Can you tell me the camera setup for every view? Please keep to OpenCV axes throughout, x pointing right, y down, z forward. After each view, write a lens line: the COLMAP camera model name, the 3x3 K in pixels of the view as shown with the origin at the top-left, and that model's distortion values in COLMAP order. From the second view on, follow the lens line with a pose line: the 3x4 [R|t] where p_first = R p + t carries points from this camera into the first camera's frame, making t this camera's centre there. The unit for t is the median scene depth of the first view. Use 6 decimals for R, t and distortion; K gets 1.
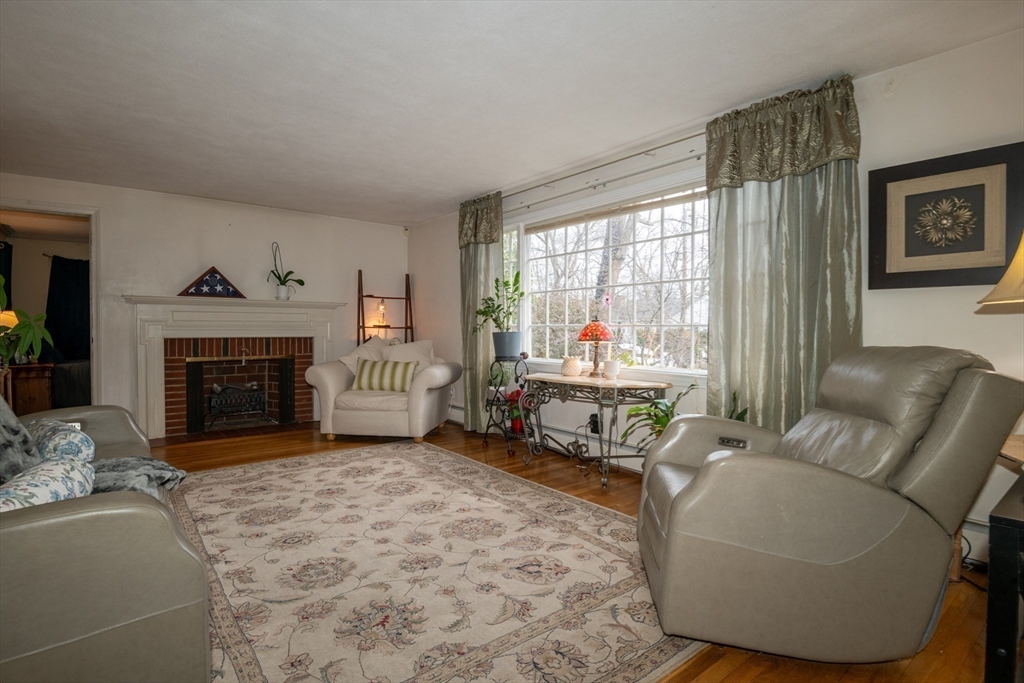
lens RADIAL K [[513.5, 0, 507.5], [0, 513.5, 336.4], [0, 0, 1]] dist [-0.003894, -0.001517]
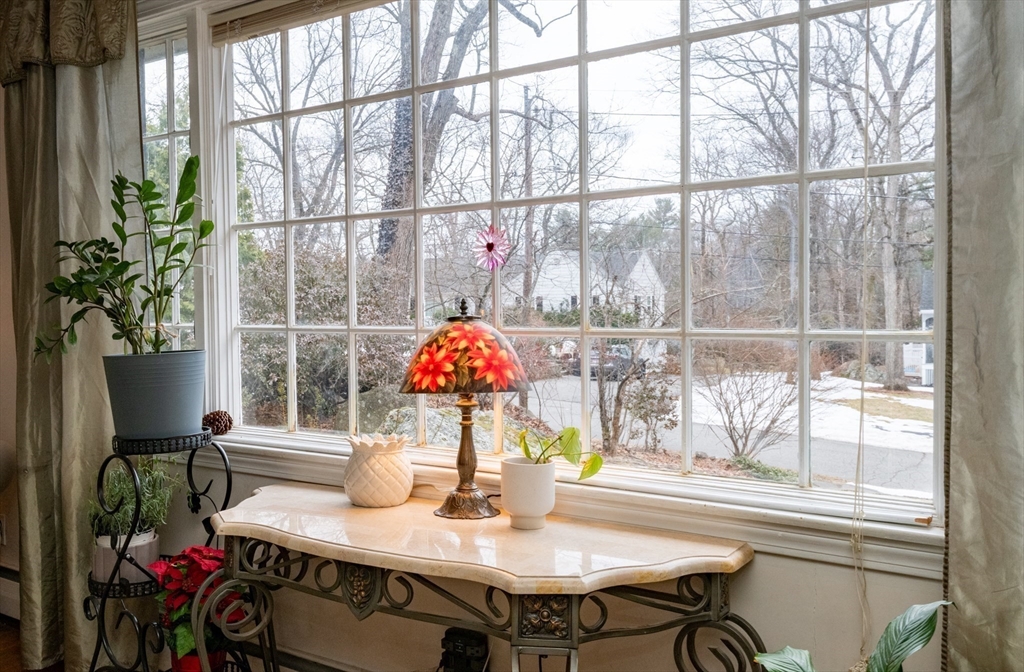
lens RADIAL K [[922.5, 0, 505.7], [0, 922.5, 333.1], [0, 0, 1]] dist [0.008261, 0.005862]
pose [[0.951479, -0.019251, 0.307111, 0.028588], [0.015534, 0.999774, 0.014543, -0.024661], [-0.307321, -0.009066, 0.951563, 0.415057]]
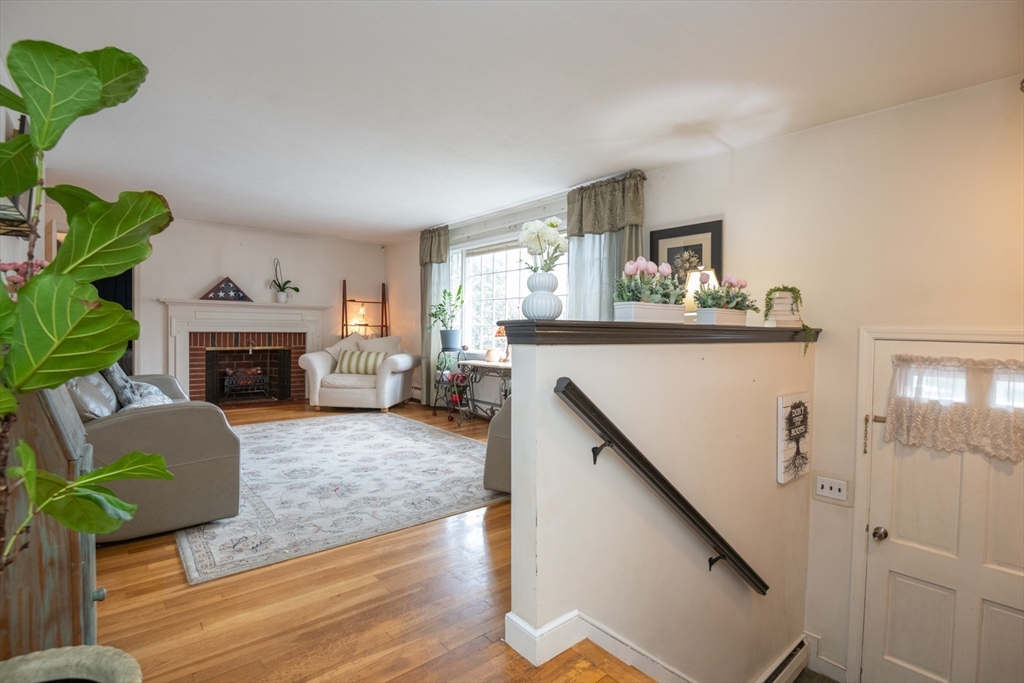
lens RADIAL K [[474.8, 0, 510.8], [0, 474.8, 335.8], [0, 0, 1]] dist [-0.001660, -0.000258]
pose [[0.999347, 0.009976, 0.034717, 0.113455], [-0.009982, 0.999950, 0.000002, 0.005464], [-0.034715, -0.000349, 0.999397, -0.249665]]
